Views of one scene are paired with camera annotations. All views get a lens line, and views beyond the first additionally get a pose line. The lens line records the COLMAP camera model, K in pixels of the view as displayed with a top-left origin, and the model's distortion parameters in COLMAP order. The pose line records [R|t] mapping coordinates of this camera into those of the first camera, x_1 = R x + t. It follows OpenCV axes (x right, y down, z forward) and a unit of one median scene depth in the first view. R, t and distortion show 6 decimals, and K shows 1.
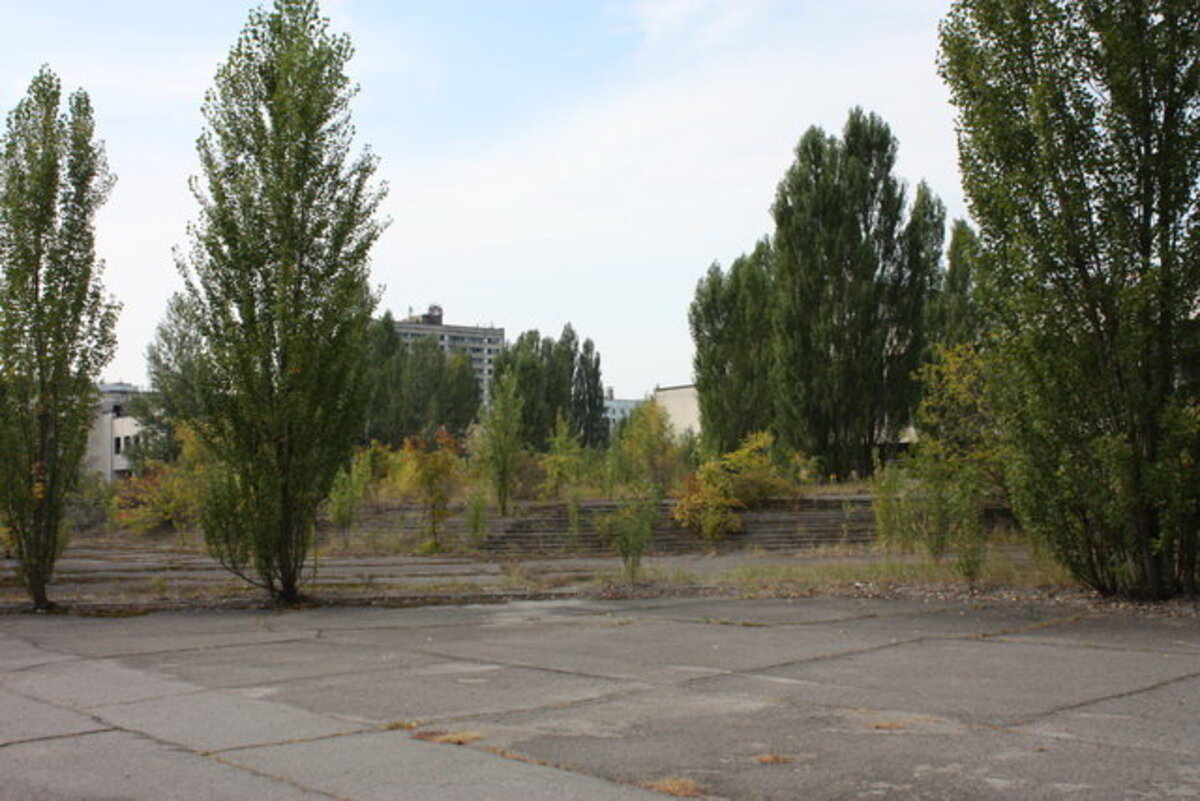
lens RADIAL K [[1348.0, 0, 600.0], [0, 1348.0, 400.5], [0, 0, 1]] dist [-0.142654, -0.011923]
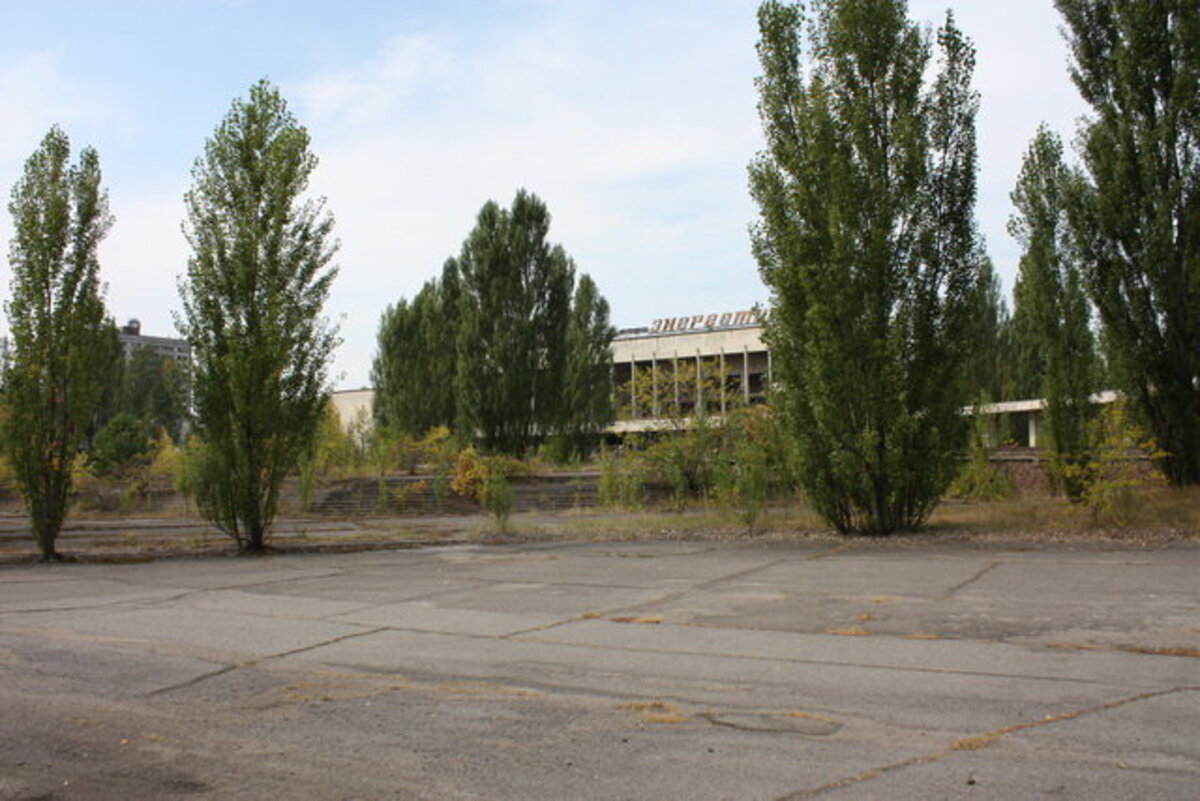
lens RADIAL K [[1029.0, 0, 599.7], [0, 1029.0, 364.3], [0, 0, 1]] dist [-0.156643, 0.008255]
pose [[0.948842, 0.032244, 0.314102, -0.214859], [-0.020431, 0.998957, -0.040828, 0.001270], [-0.315091, 0.032322, 0.948511, -0.049597]]
